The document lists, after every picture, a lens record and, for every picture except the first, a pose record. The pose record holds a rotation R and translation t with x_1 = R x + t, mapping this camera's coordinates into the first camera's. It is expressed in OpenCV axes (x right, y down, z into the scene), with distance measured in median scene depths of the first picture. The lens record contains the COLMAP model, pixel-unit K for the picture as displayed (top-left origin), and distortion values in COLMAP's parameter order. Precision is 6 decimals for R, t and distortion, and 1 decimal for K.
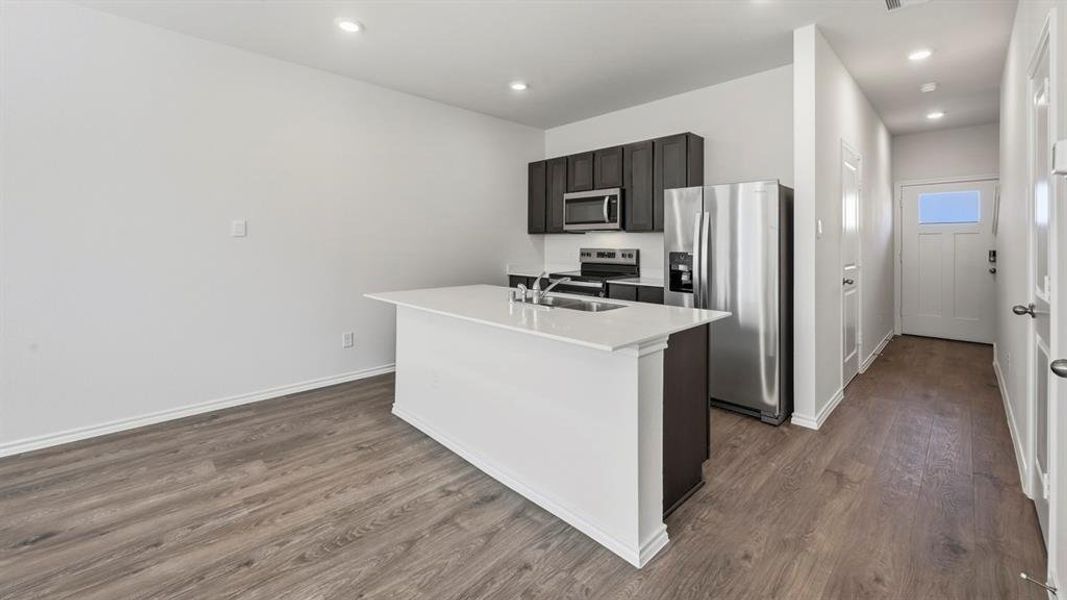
lens RADIAL K [[419.7, 0, 533.2], [0, 419.7, 243.8], [0, 0, 1]] dist [-0.006371, 0.001282]
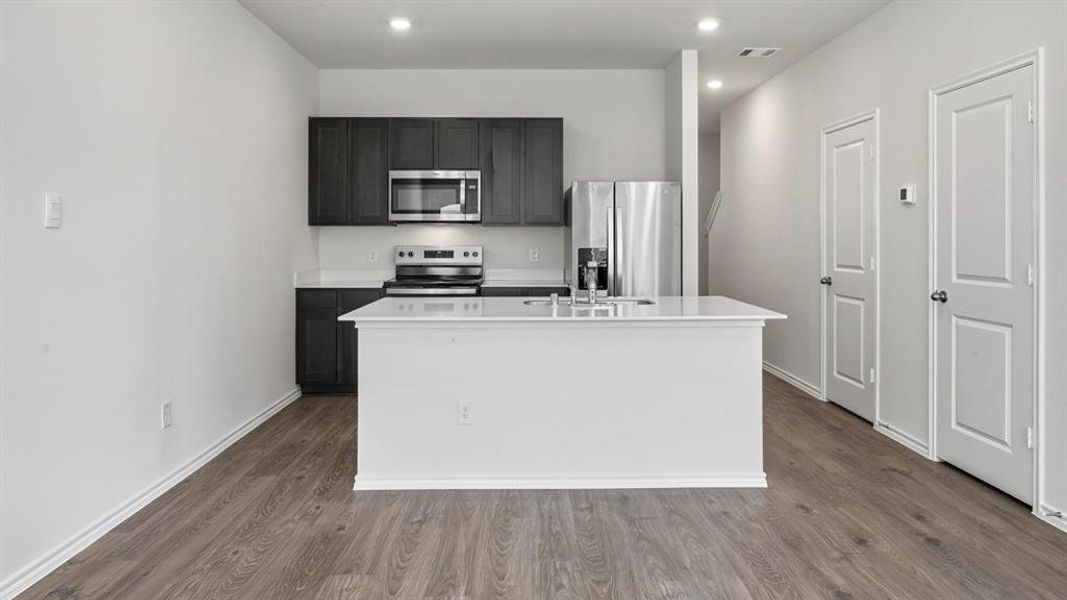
lens RADIAL K [[668.3, 0, 534.8], [0, 668.3, 236.9], [0, 0, 1]] dist [-0.002994, -0.000689]
pose [[0.686158, 0.000328, 0.727453, -0.892733], [0.003222, 0.999989, -0.003490, -0.000563], [-0.727446, 0.004739, 0.686149, 0.047453]]
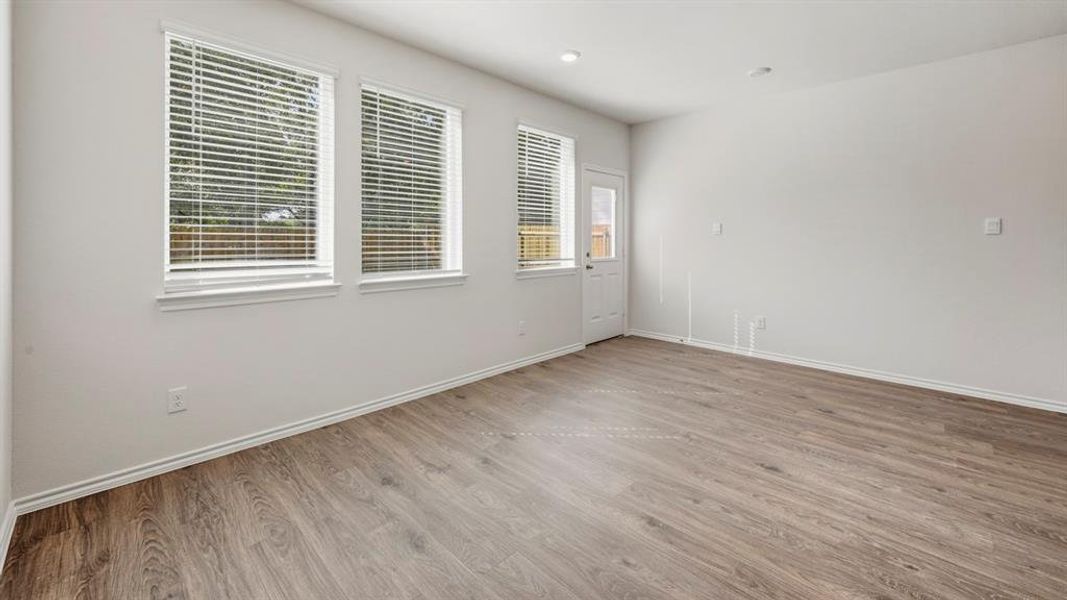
lens RADIAL K [[426.7, 0, 531.8], [0, 426.7, 240.5], [0, 0, 1]] dist [-0.001109, 0.000144]
pose [[0.024812, -0.002752, -0.999688, 0.303274], [-0.003375, 0.999990, -0.002837, 0.004101], [0.999686, 0.003444, 0.024803, -0.146711]]
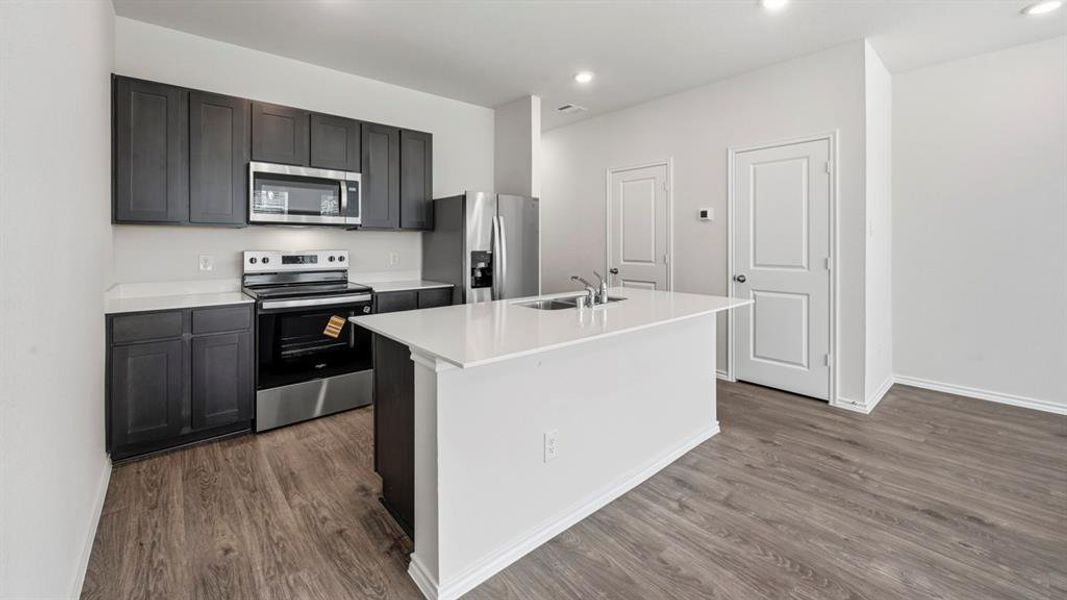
lens RADIAL K [[419.7, 0, 533.6], [0, 419.7, 244.0], [0, 0, 1]] dist [-0.006371, 0.001282]
pose [[0.061763, -0.002945, 0.998086, -0.763603], [0.003920, 0.999989, 0.002708, -0.000355], [-0.998083, 0.003746, 0.061774, 0.839684]]
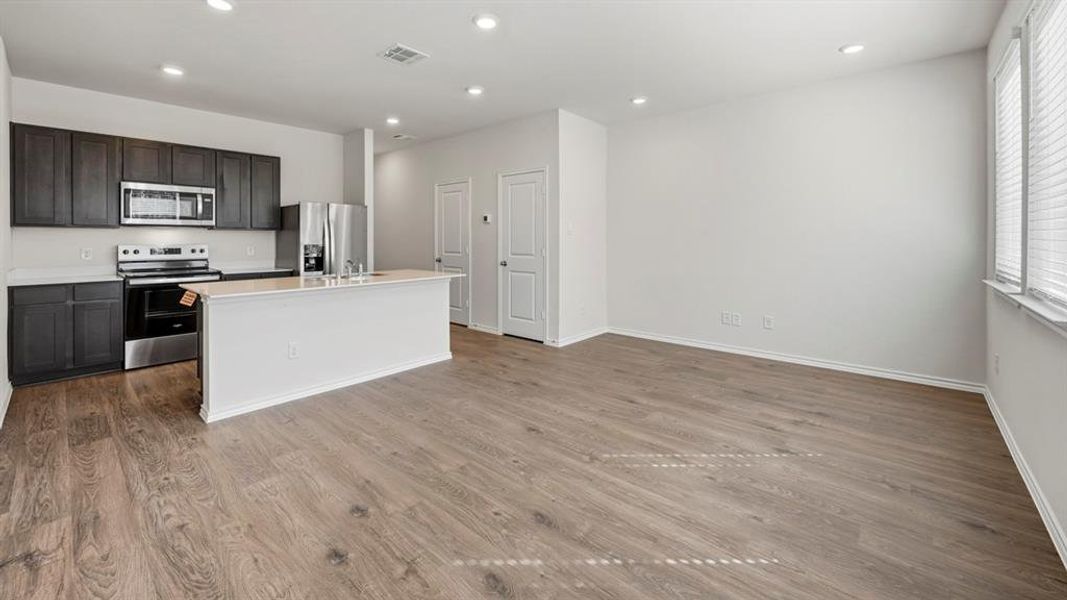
lens RADIAL K [[419.7, 0, 531.8], [0, 419.7, 238.7], [0, 0, 1]] dist [-0.006371, 0.001282]
pose [[-0.072646, -0.002060, 0.997356, -1.266898], [0.003571, 0.999991, 0.002326, -0.002750], [-0.997351, 0.003730, -0.072638, 0.344314]]
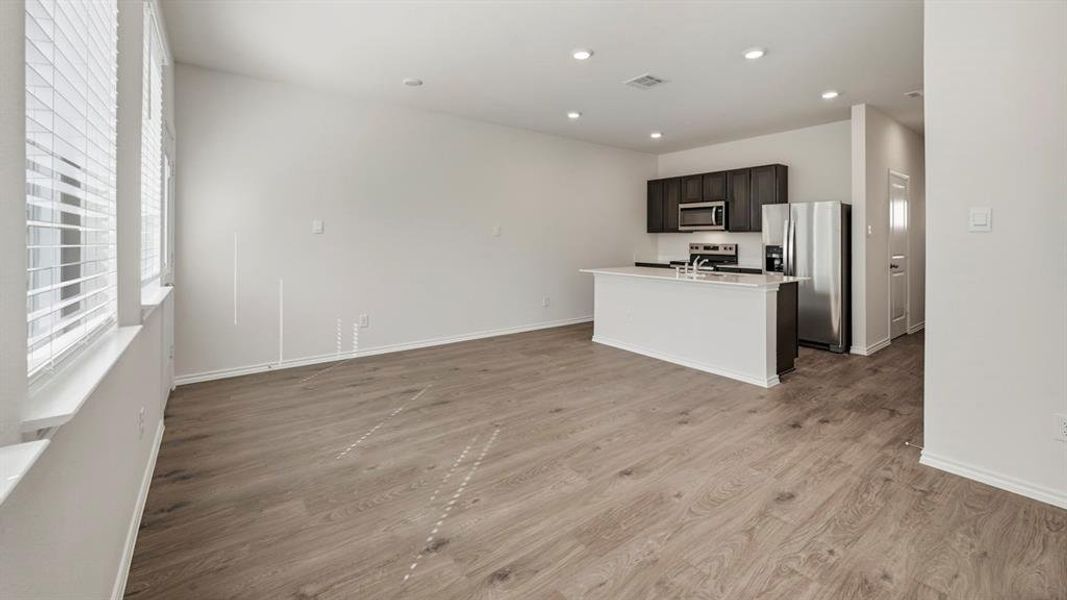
lens RADIAL K [[426.7, 0, 535.2], [0, 426.7, 237.1], [0, 0, 1]] dist [-0.001109, 0.000144]
pose [[0.992727, -0.000403, -0.120386, -0.348358], [-0.000339, 0.999981, -0.006140, -0.001897], [0.120386, 0.006136, 0.992708, -0.697816]]
